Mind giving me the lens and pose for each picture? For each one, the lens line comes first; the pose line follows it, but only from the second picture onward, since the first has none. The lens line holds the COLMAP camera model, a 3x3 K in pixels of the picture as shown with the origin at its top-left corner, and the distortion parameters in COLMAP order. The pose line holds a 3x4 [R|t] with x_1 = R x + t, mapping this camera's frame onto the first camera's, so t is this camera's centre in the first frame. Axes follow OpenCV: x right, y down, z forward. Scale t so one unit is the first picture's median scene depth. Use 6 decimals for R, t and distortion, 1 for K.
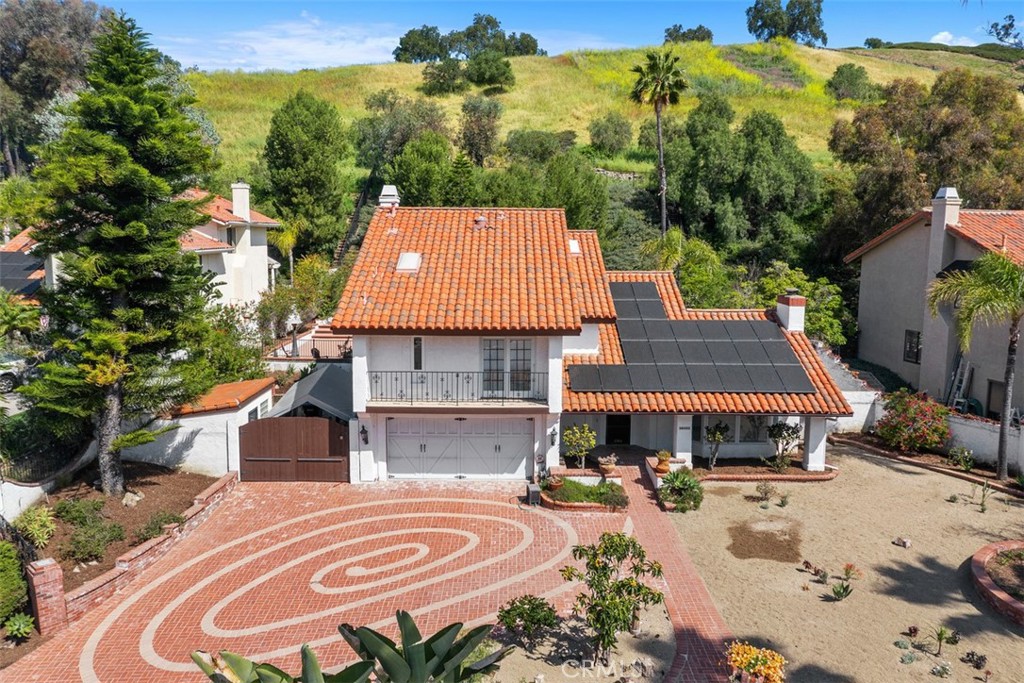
lens RADIAL K [[815.1, 0, 511.6], [0, 815.1, 331.2], [0, 0, 1]] dist [-0.000334, 0.000638]
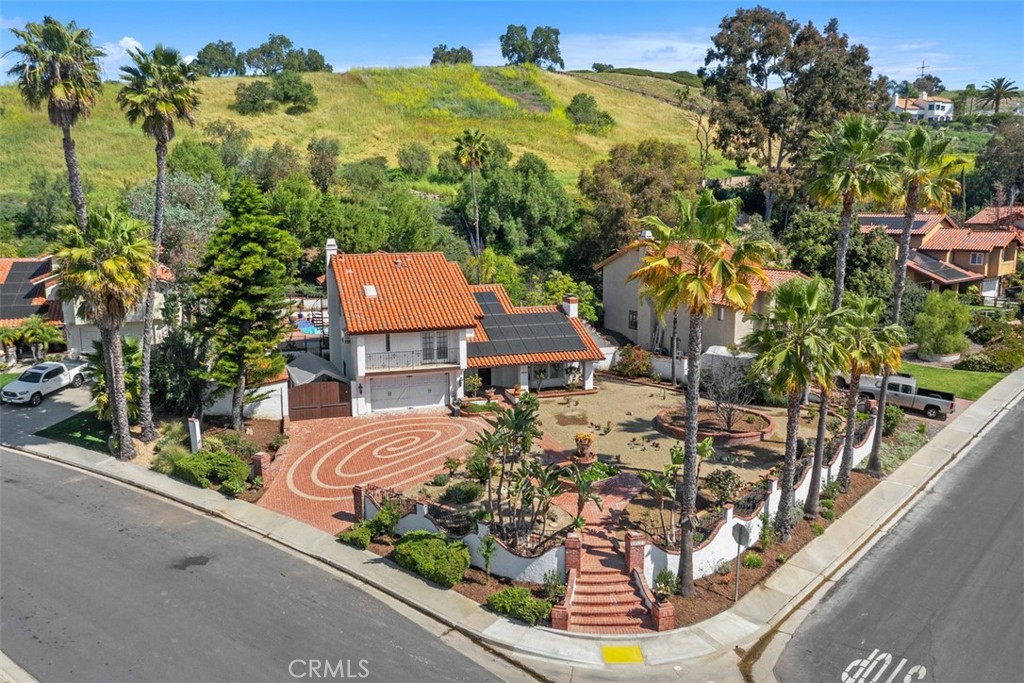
lens RADIAL K [[815.1, 0, 510.6], [0, 815.1, 344.5], [0, 0, 1]] dist [-0.000334, 0.000638]
pose [[0.953873, -0.064923, 0.293107, -0.295739], [0.049744, 0.997020, 0.058955, -0.048109], [-0.296061, -0.041655, 0.954260, -0.640331]]
